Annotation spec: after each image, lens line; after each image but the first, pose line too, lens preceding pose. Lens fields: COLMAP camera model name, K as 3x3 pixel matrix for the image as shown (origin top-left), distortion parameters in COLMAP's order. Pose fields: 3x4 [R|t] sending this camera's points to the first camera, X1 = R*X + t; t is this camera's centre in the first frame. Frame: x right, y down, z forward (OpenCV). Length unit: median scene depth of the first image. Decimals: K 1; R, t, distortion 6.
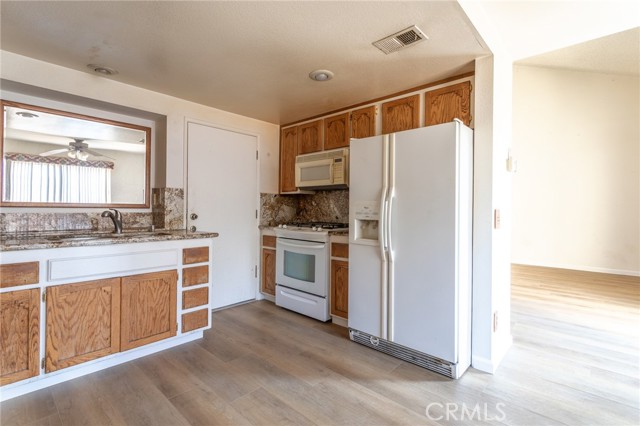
lens RADIAL K [[301.9, 0, 319.8], [0, 301.9, 211.1], [0, 0, 1]] dist [0.001936, 0.000541]
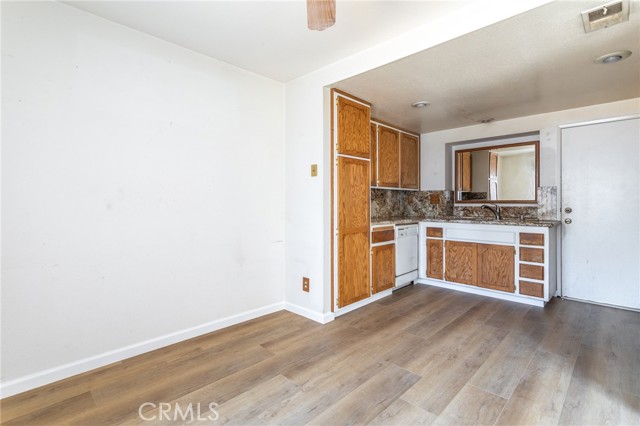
lens RADIAL K [[311.7, 0, 320.0], [0, 311.7, 213.0], [0, 0, 1]] dist [-0.000845, 0.000072]
pose [[-0.026682, 0.025239, -0.999325, 1.027042], [-0.005268, 0.999664, 0.025388, 0.004414], [0.999630, 0.005942, -0.026540, 0.131384]]
